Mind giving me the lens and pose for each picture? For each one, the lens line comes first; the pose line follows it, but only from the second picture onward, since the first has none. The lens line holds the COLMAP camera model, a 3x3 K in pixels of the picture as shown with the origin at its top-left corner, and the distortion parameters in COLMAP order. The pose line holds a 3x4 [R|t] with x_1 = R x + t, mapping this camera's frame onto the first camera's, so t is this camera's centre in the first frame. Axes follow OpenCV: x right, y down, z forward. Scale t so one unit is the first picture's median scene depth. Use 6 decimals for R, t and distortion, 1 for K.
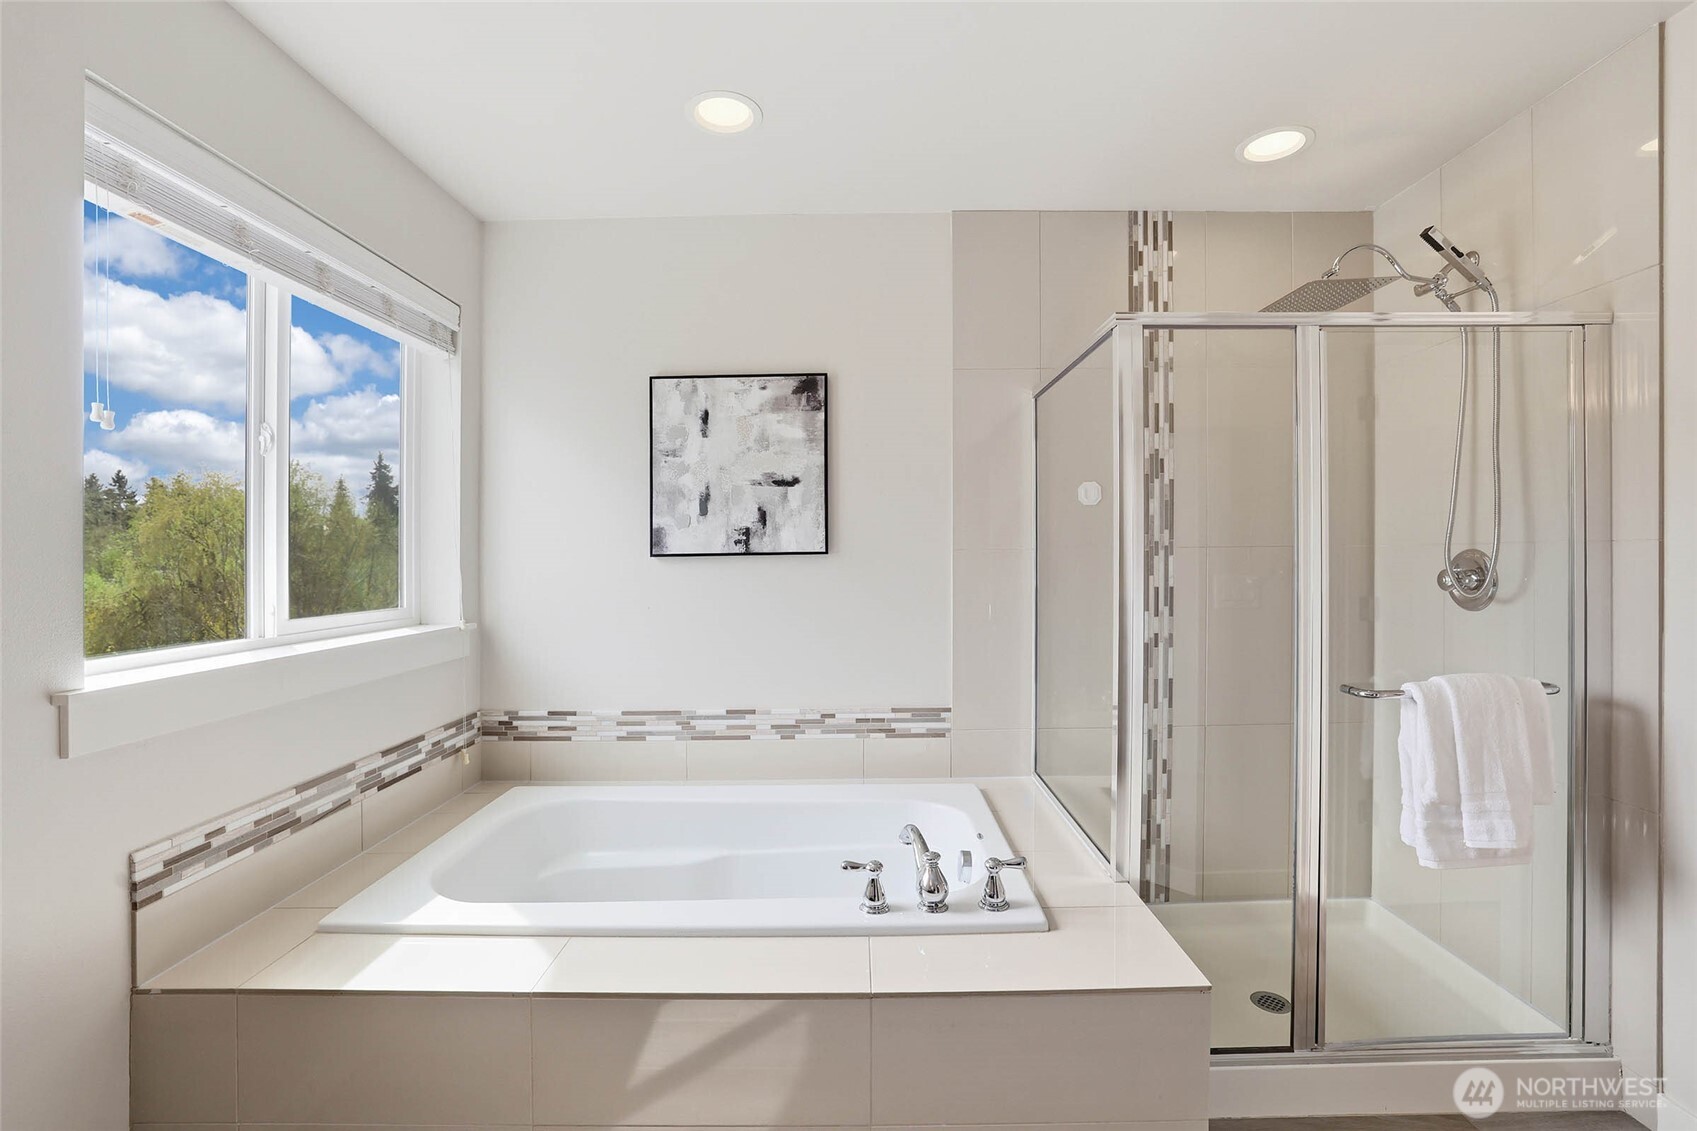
lens RADIAL K [[731.7, 0, 858.0], [0, 731.7, 558.4], [0, 0, 1]] dist [-0.001384, 0.001417]
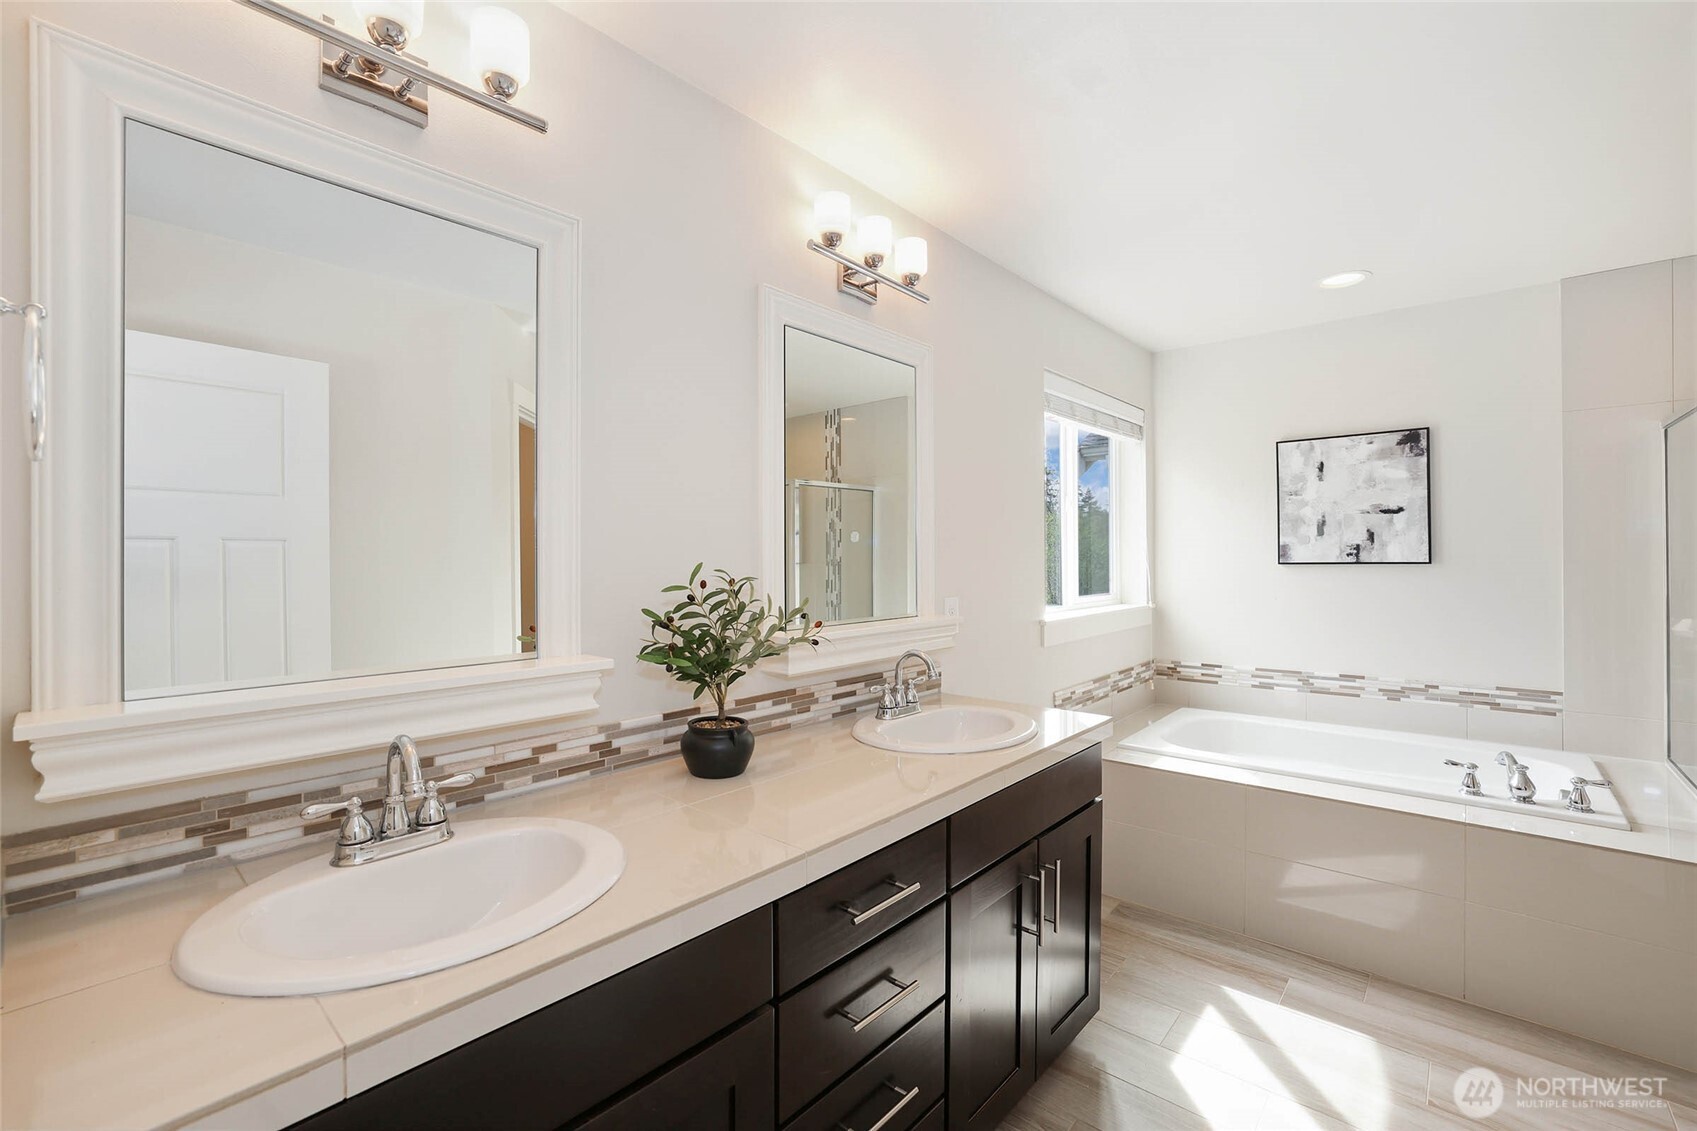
lens RADIAL K [[731.7, 0, 855.4], [0, 731.7, 550.6], [0, 0, 1]] dist [-0.001384, 0.001417]
pose [[0.762376, -0.005217, -0.647114, 0.021380], [-0.000768, 0.999960, -0.008966, -0.016084], [0.647134, 0.007332, 0.762341, -0.677963]]
